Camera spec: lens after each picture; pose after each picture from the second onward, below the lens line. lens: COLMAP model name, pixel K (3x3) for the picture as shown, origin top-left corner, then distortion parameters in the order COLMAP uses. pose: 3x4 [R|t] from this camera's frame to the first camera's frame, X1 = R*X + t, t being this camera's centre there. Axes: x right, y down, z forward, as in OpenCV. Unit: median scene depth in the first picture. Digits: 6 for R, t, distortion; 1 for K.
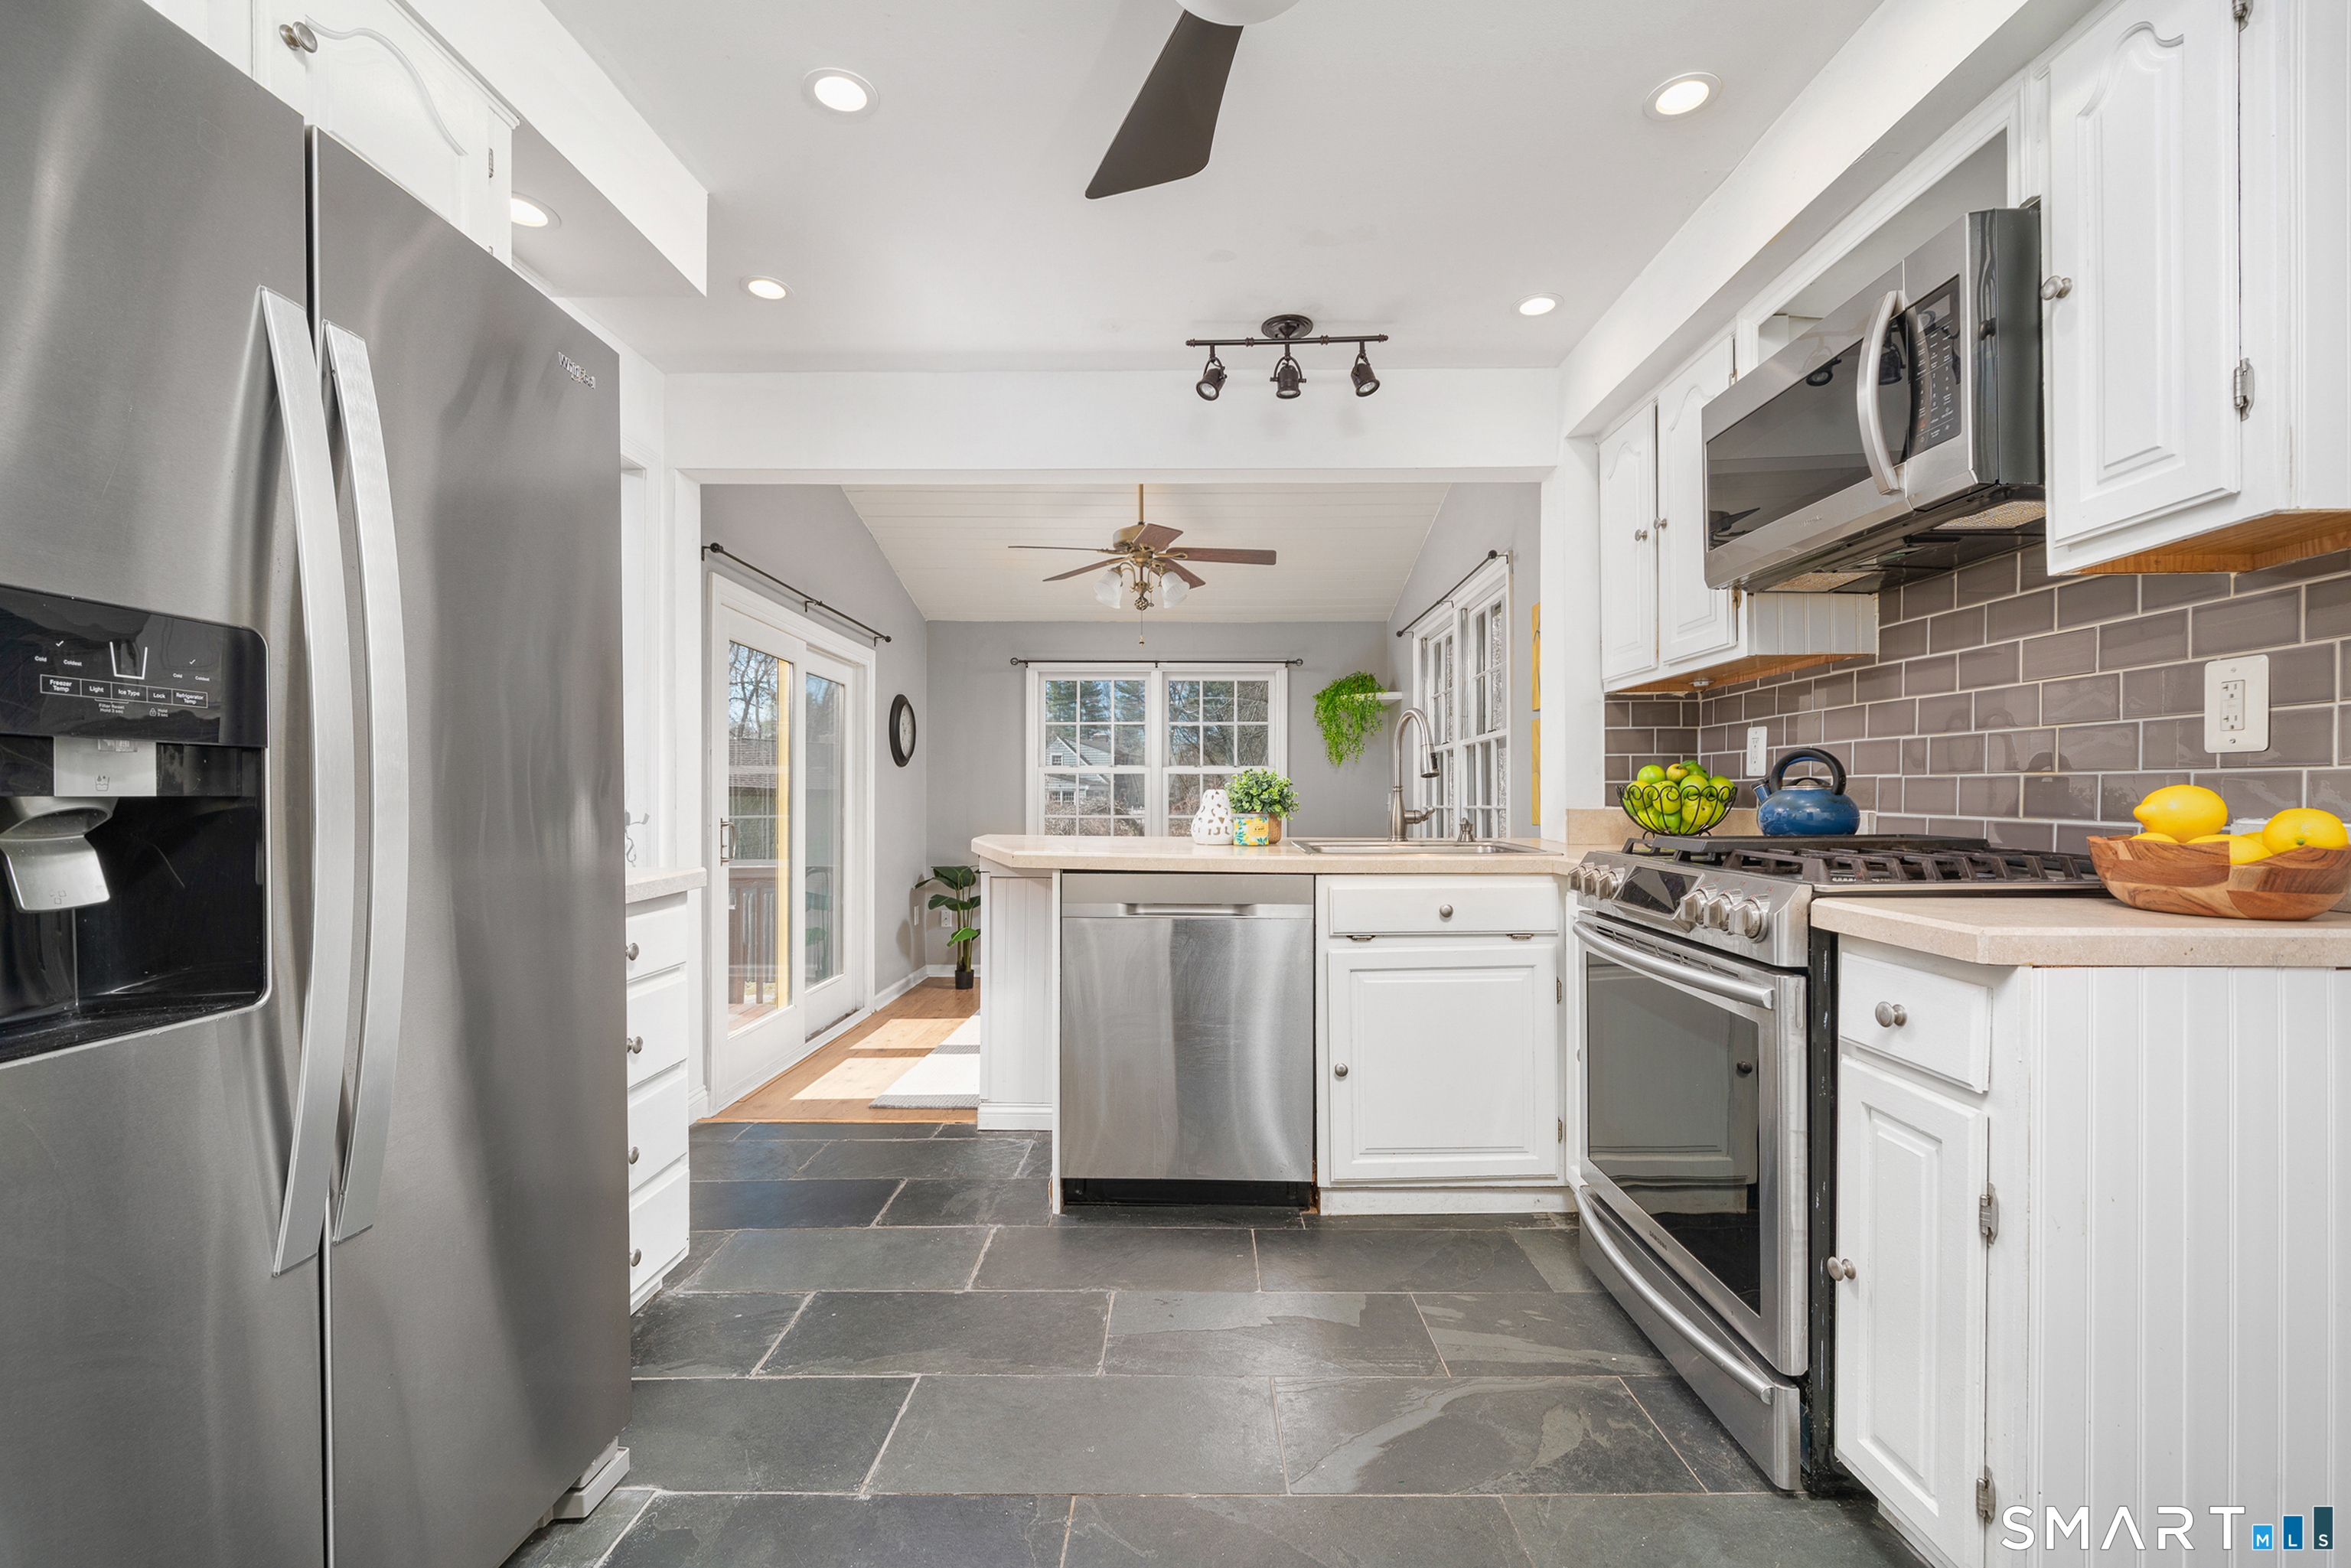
lens RADIAL K [[1004.6, 0, 1207.3], [0, 1004.6, 804.0], [0, 0, 1]] dist [-0.012552, 0.000431]
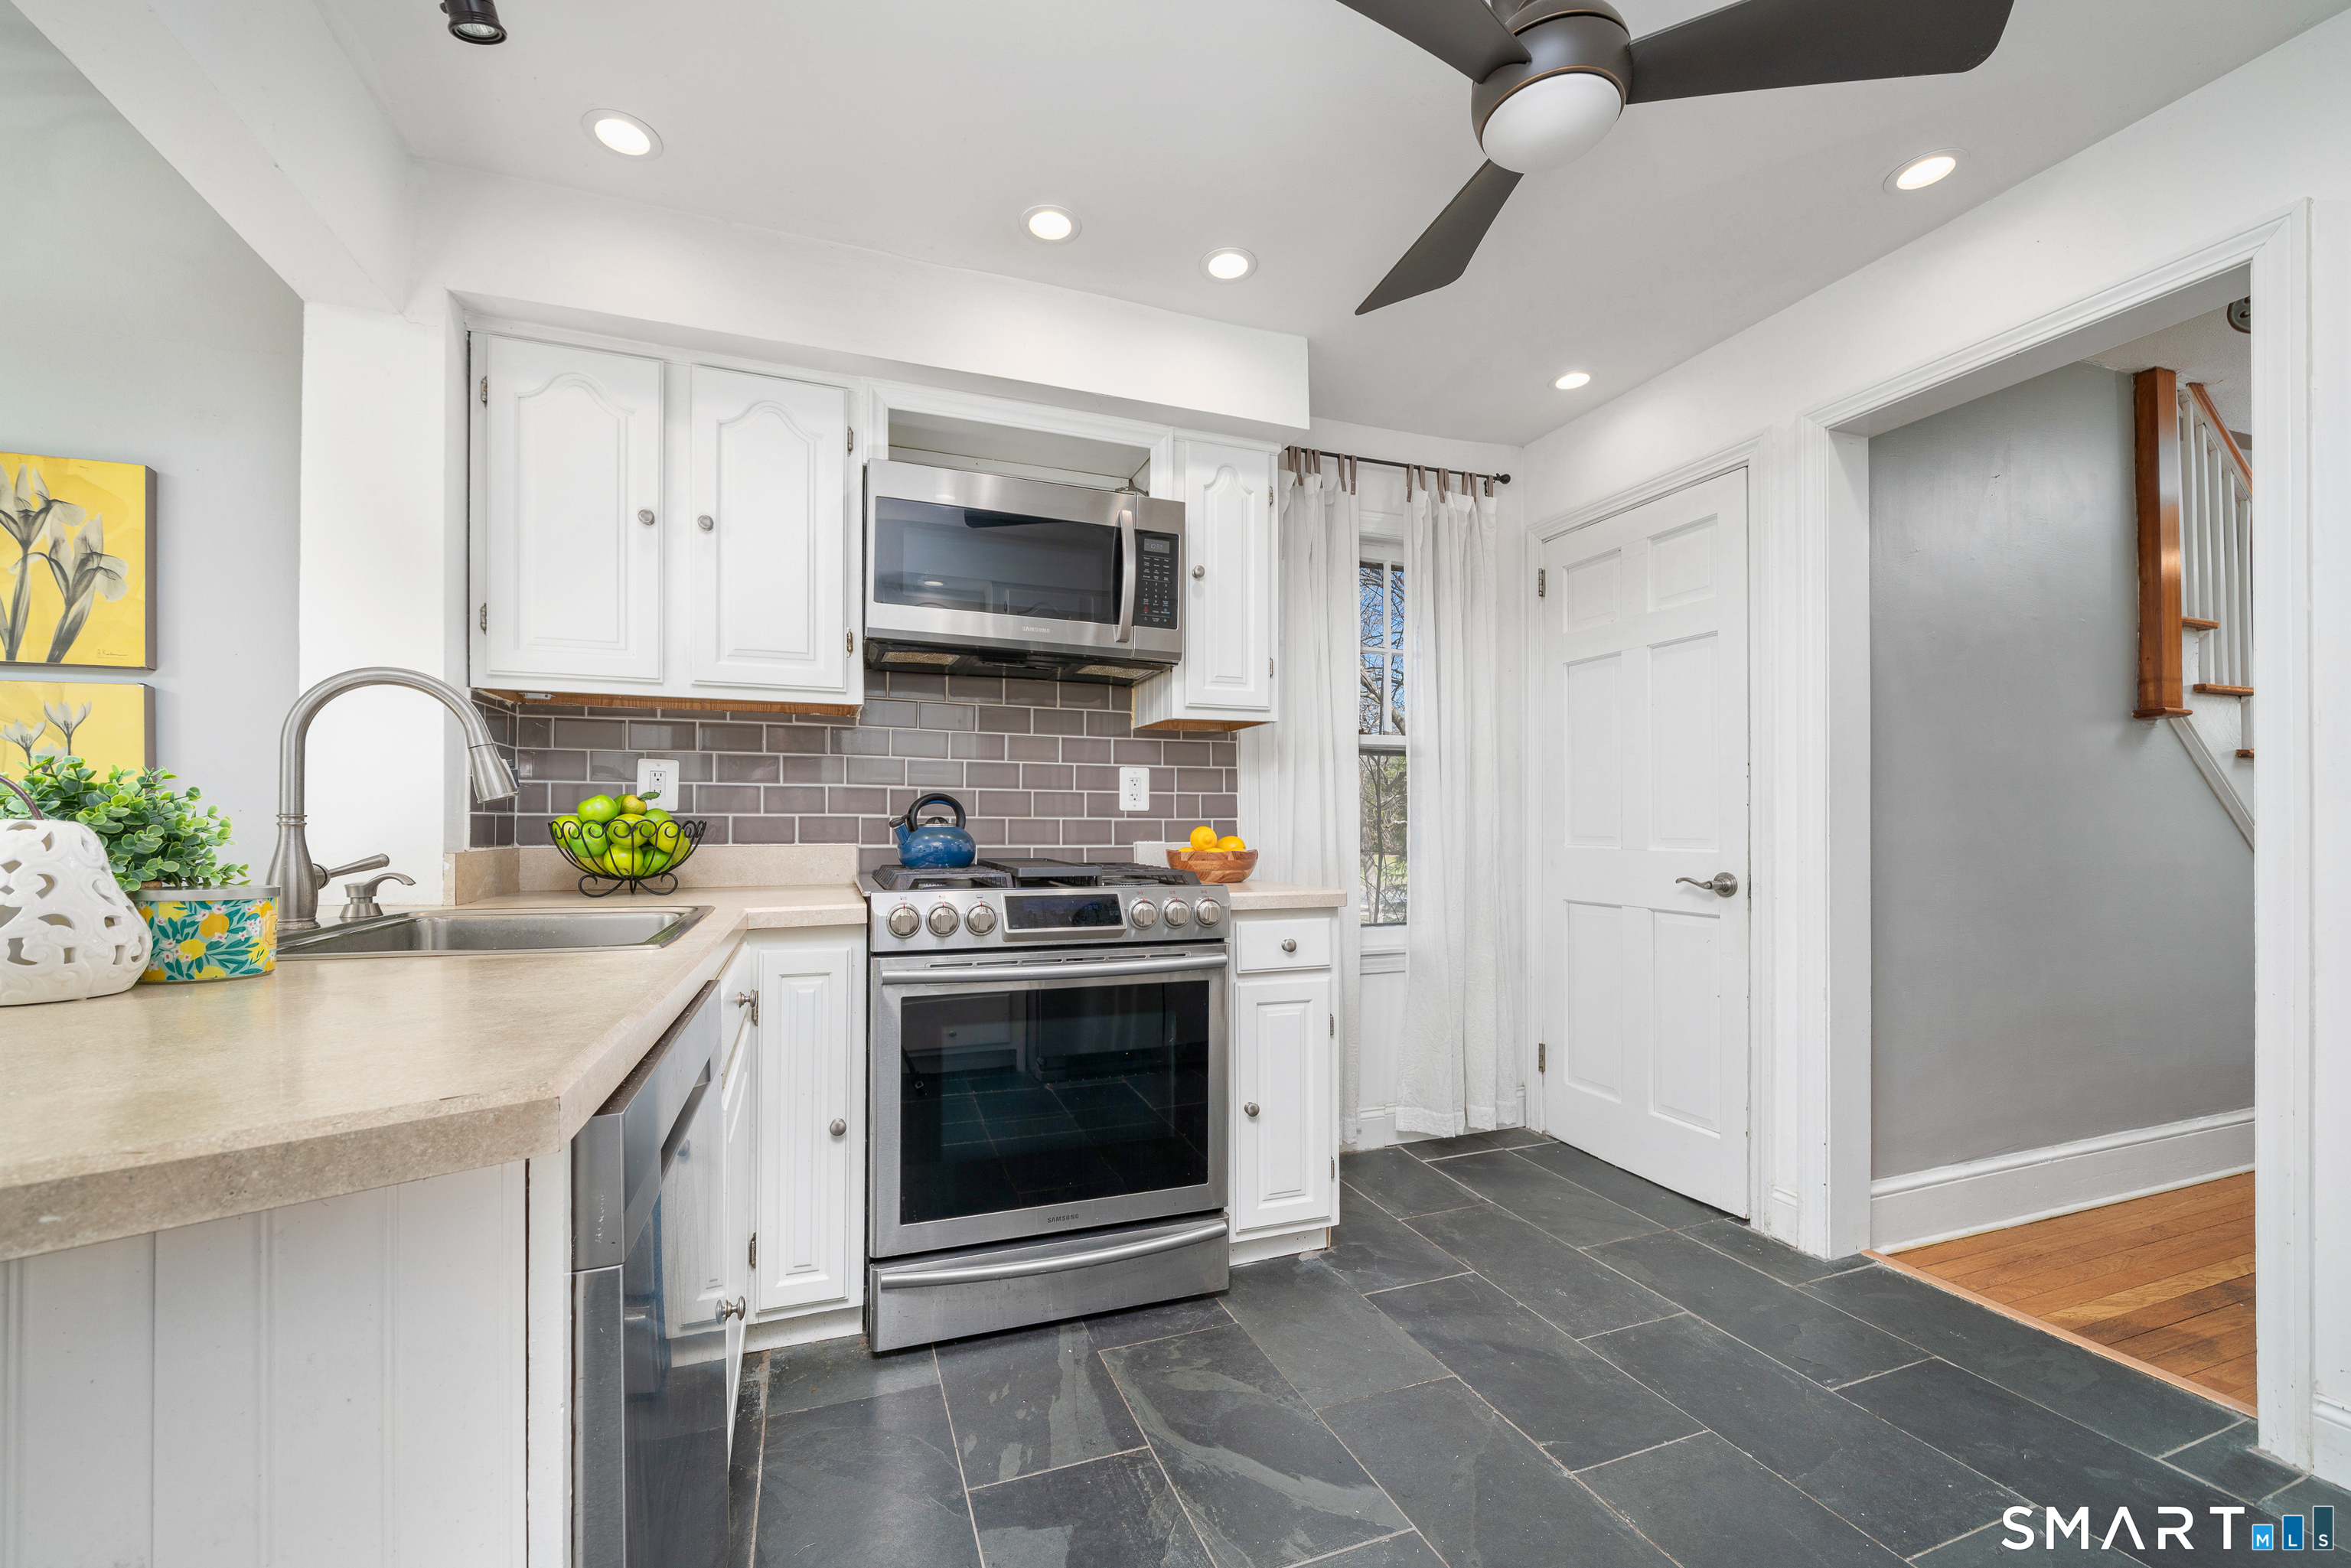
lens RADIAL K [[920.1, 0, 1126.8], [0, 920.1, 824.3], [0, 0, 1]] dist [0.006089, -0.001339]
pose [[-0.307646, 0.006508, 0.951479, -0.374477], [0.010595, 0.999938, -0.003414, -0.008278], [-0.951442, 0.009031, -0.307696, 0.808862]]
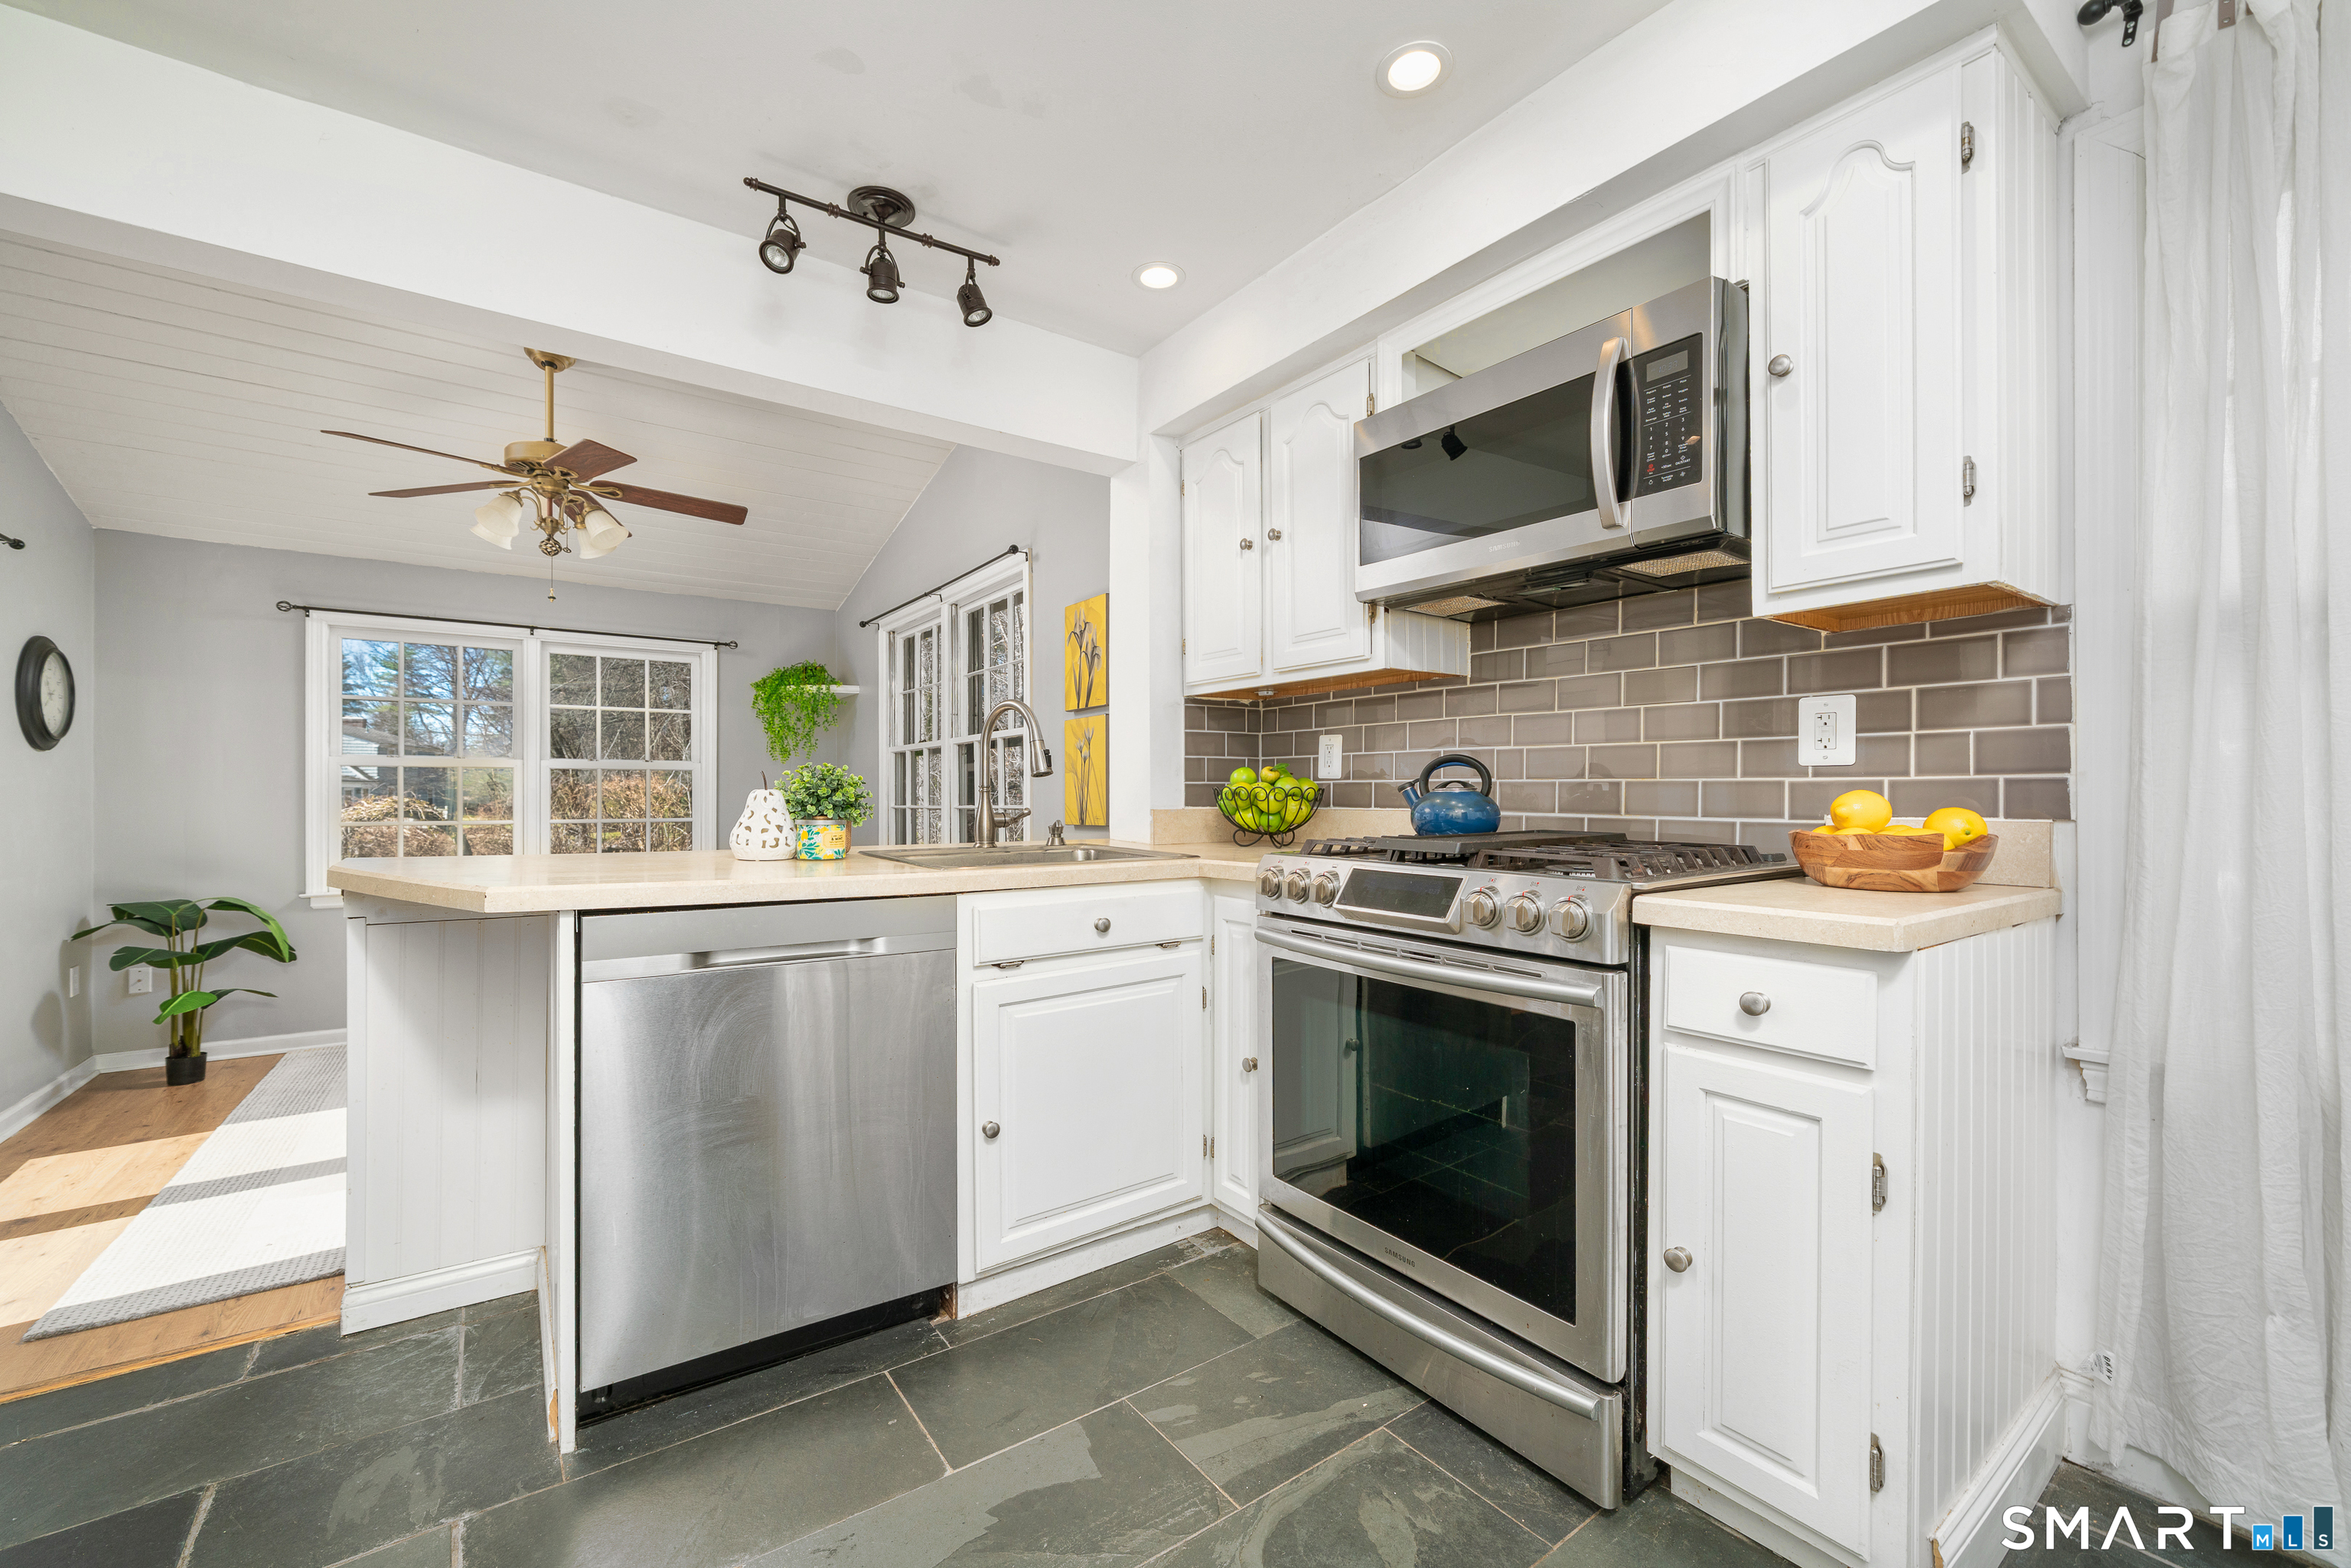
lens RADIAL K [[920.1, 0, 1180.8], [0, 920.1, 799.1], [0, 0, 1]] dist [0.006089, -0.001339]
pose [[0.811391, -0.000999, 0.584503, -0.157221], [0.003310, 0.999990, -0.002885, -0.003399], [-0.584494, 0.004276, 0.811386, 0.265730]]
